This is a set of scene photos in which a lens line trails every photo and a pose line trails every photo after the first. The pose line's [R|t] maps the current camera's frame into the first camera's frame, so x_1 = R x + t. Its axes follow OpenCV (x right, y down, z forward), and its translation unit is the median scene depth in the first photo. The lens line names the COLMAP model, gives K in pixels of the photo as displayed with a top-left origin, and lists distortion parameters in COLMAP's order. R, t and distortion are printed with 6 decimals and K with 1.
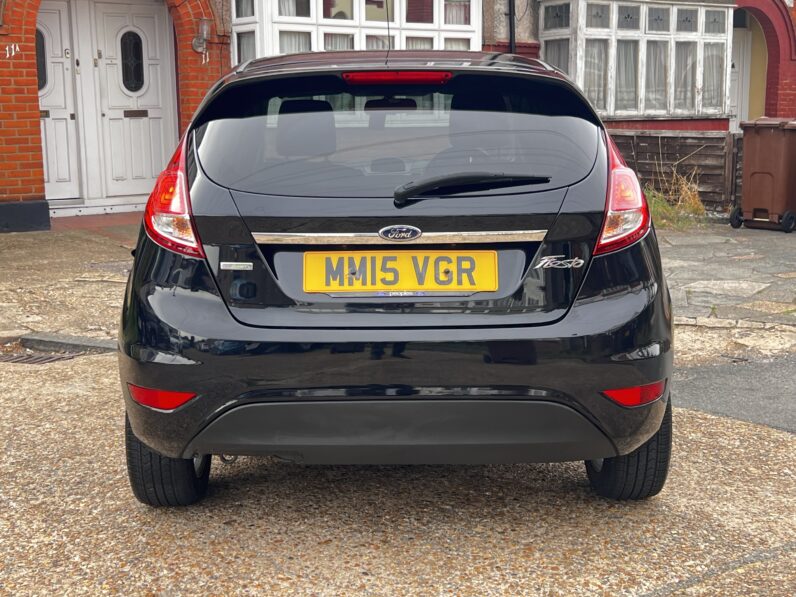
lens RADIAL K [[1119.9, 0, 398.0], [0, 1119.9, 298.5], [0, 0, 1]] dist [0.190246, -0.614023]
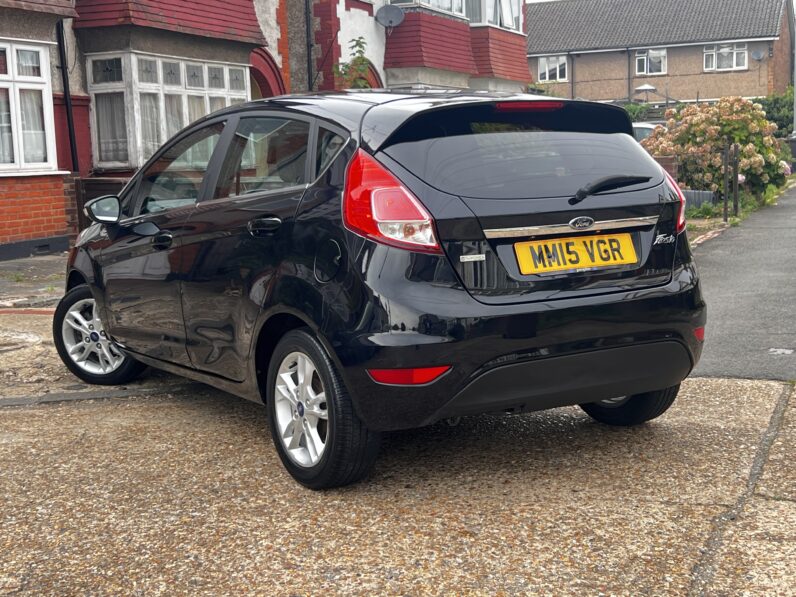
lens RADIAL K [[1119.9, 0, 398.0], [0, 1119.9, 298.5], [0, 0, 1]] dist [0.190246, -0.614023]
pose [[0.856006, -0.087869, 0.509444, -0.832183], [0.113569, 0.993339, -0.019497, 0.029444], [-0.504338, 0.074546, 0.860283, -0.012904]]
